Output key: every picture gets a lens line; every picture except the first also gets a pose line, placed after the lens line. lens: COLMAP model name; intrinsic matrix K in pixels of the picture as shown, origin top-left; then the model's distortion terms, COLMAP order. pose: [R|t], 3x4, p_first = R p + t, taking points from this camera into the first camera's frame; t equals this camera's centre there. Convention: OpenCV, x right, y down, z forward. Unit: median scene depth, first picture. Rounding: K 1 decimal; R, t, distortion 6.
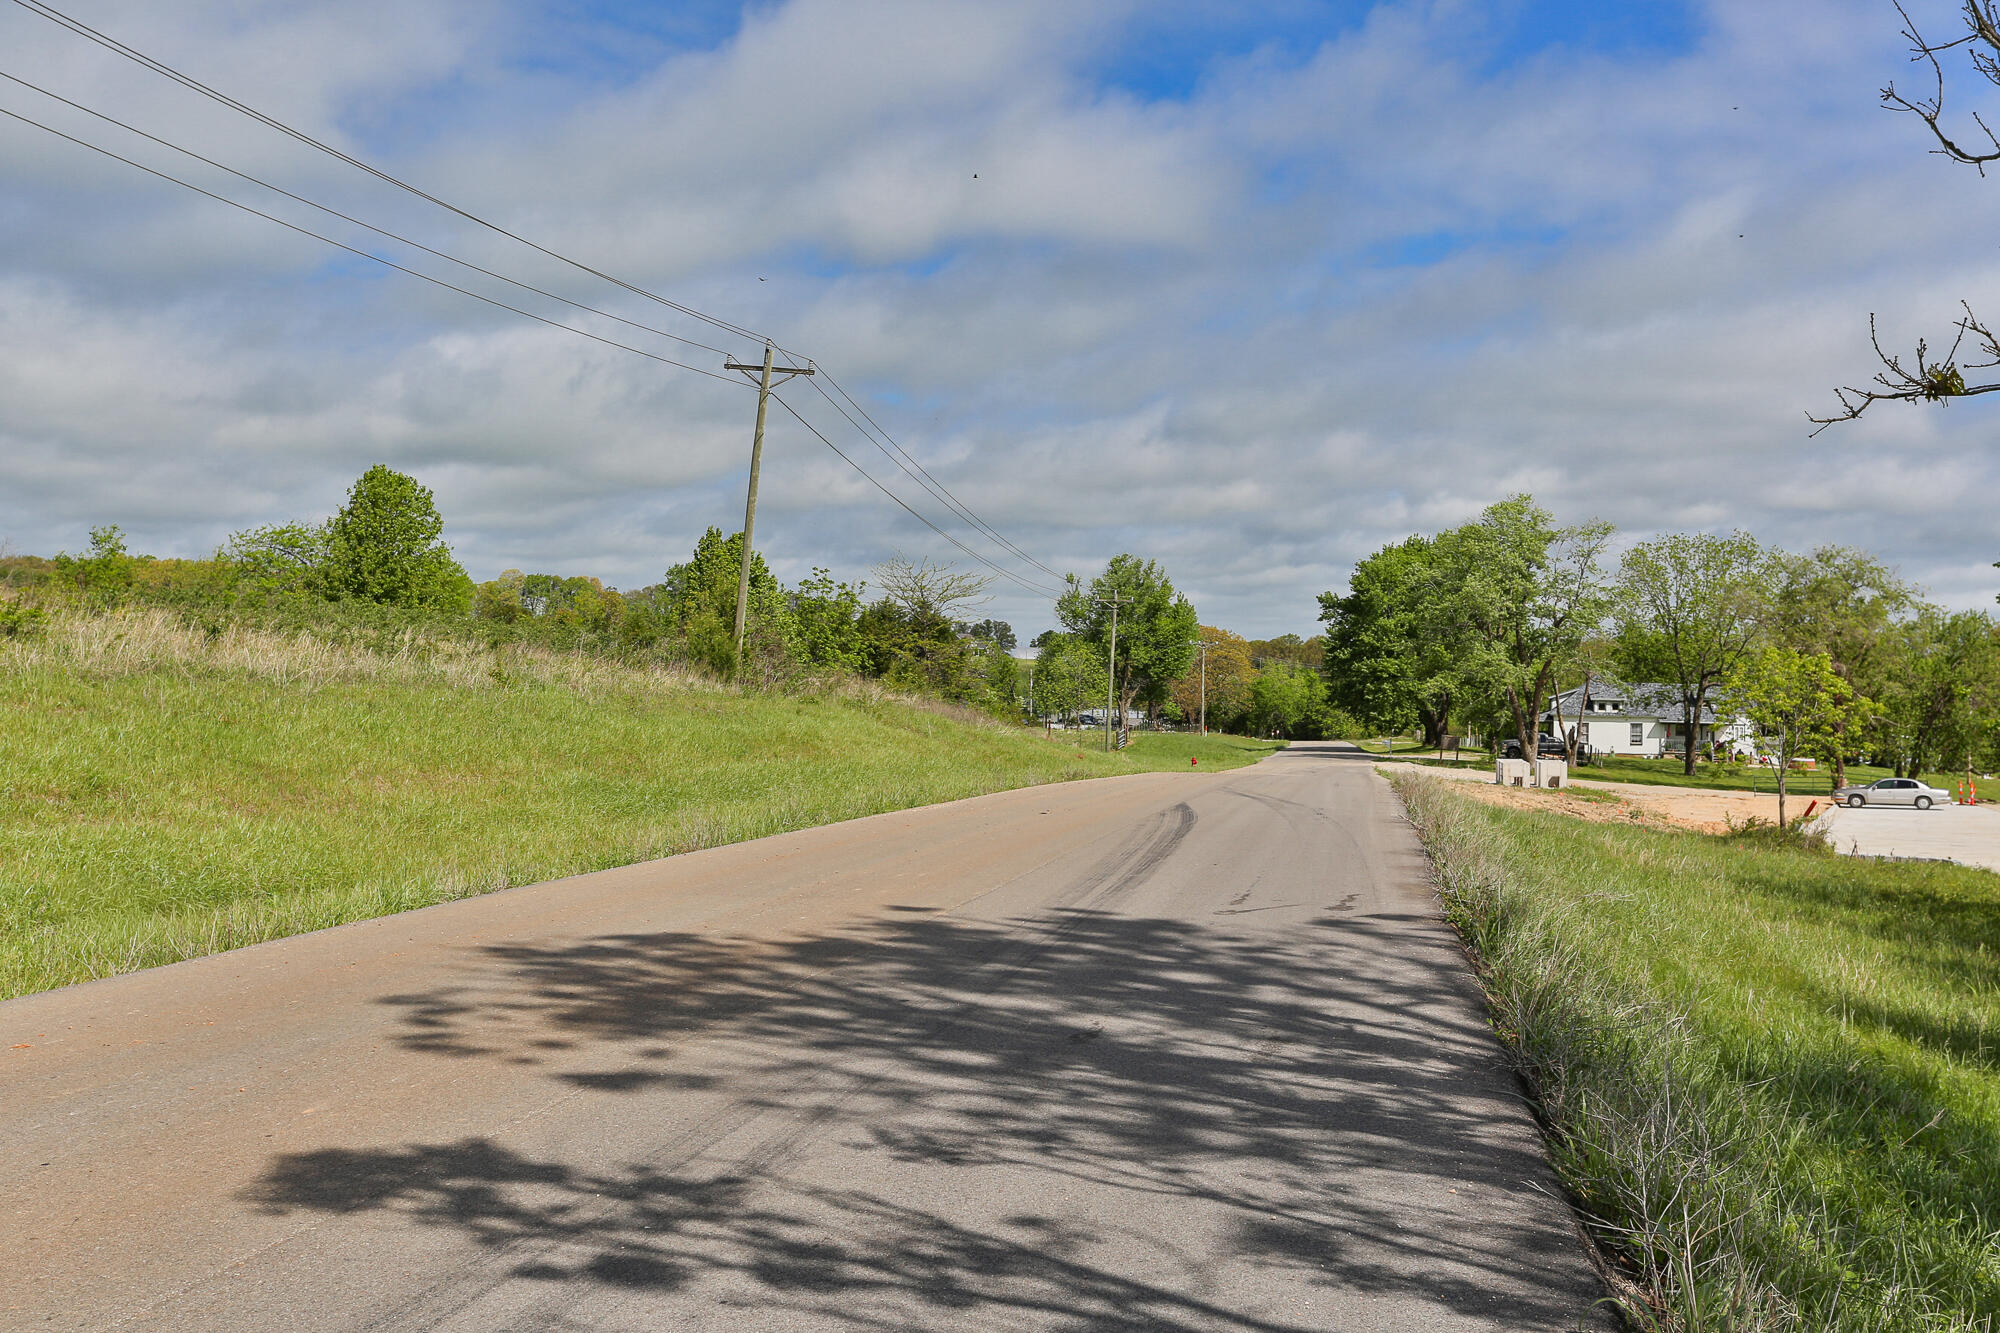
lens RADIAL K [[2110.3, 0, 994.5], [0, 2110.3, 660.5], [0, 0, 1]] dist [0.002046, 0.000000]
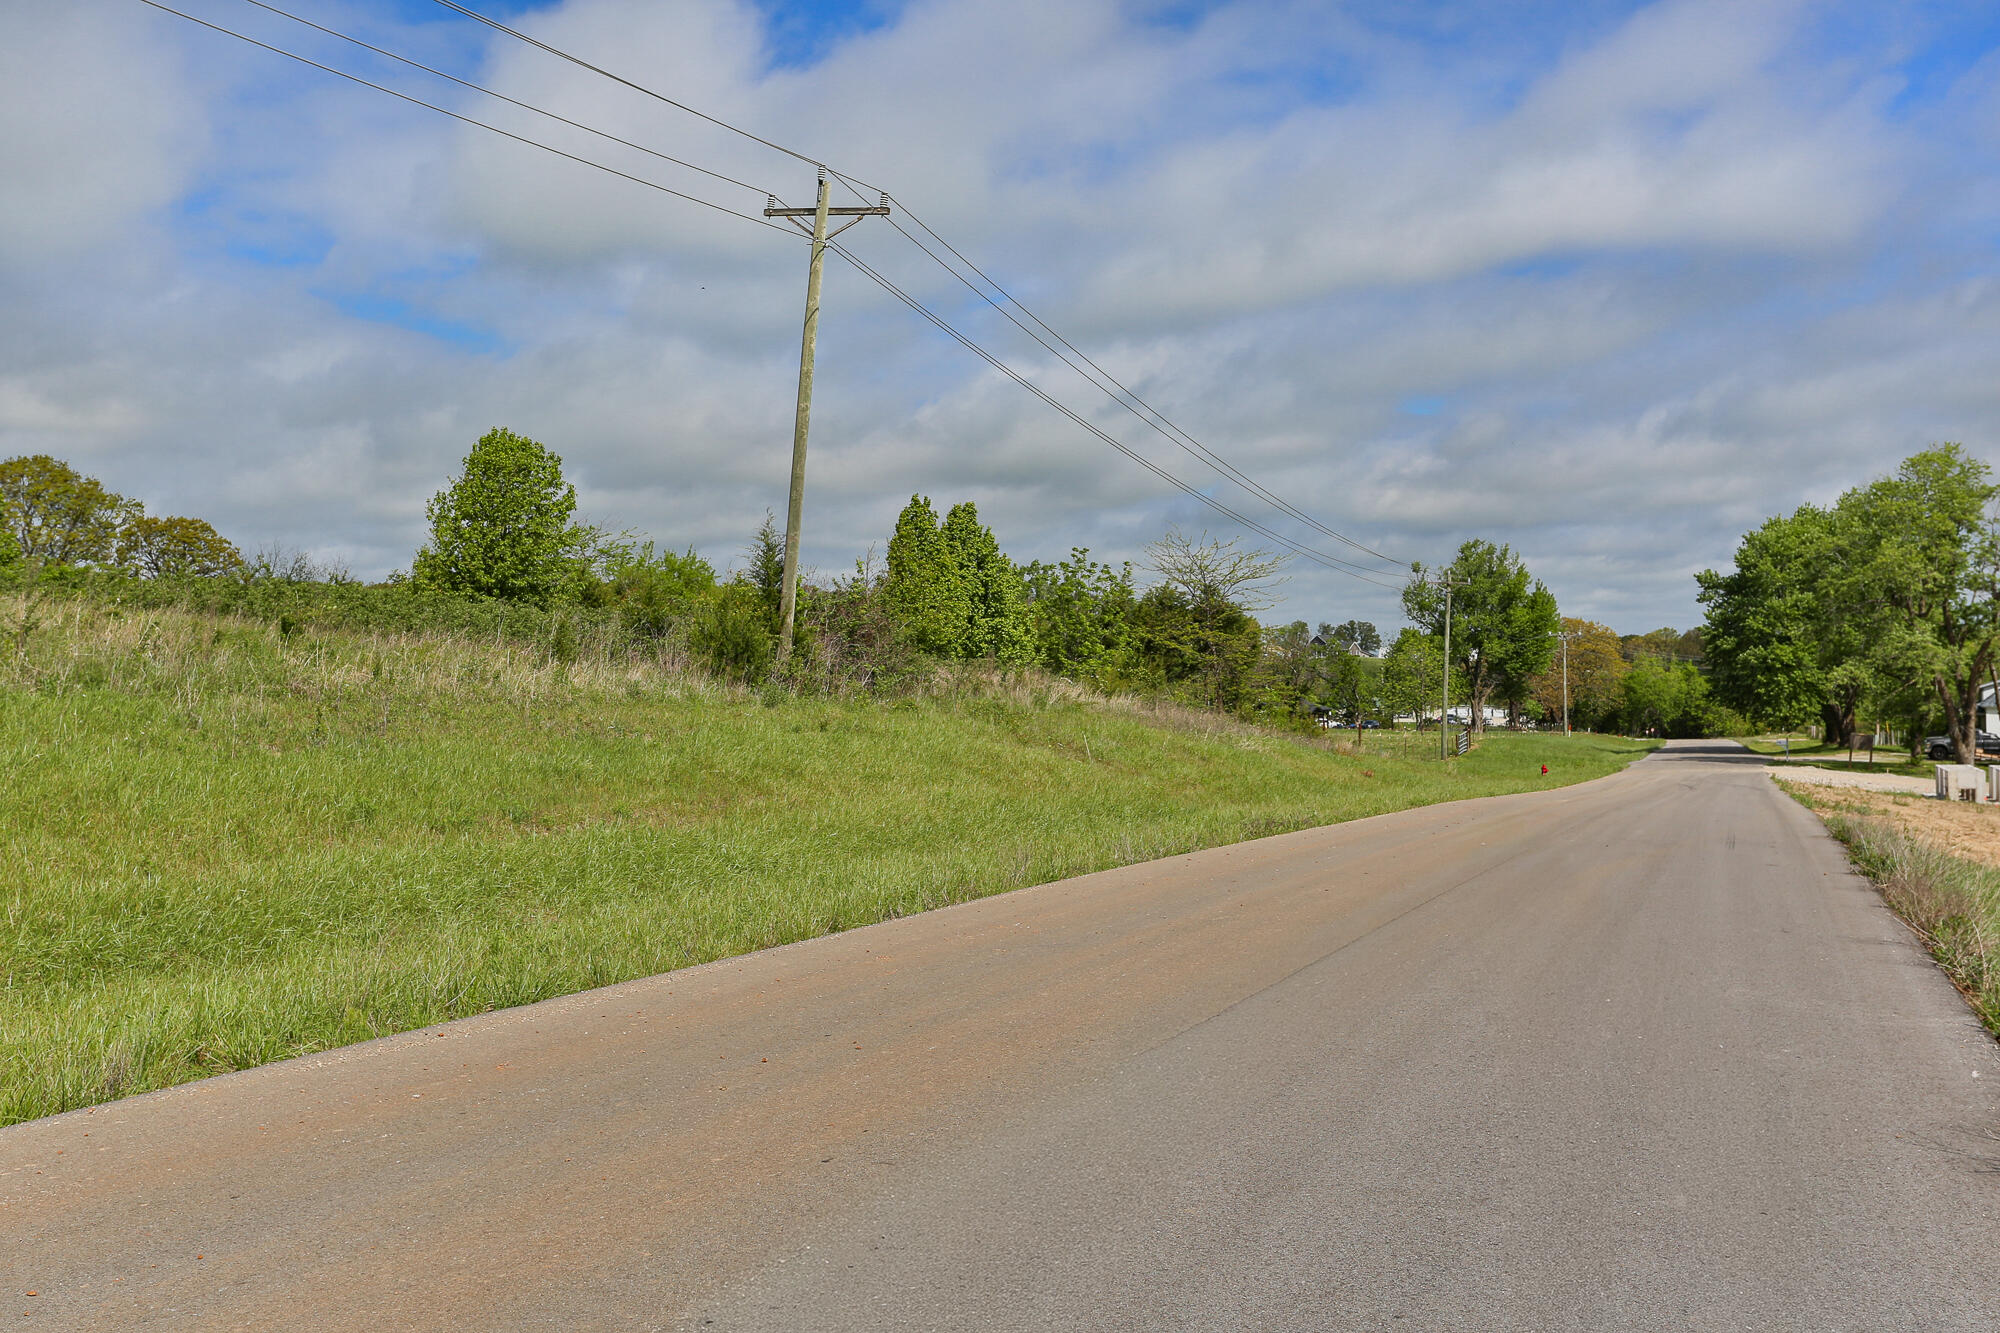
lens RADIAL K [[2010.4, 0, 1001.8], [0, 2010.4, 680.0], [0, 0, 1]] dist [-0.007349, 0.000000]
pose [[0.983425, -0.019015, -0.180318, 0.022459], [0.020263, 0.999782, 0.005082, 0.002987], [0.180182, -0.008652, 0.983595, 0.145465]]
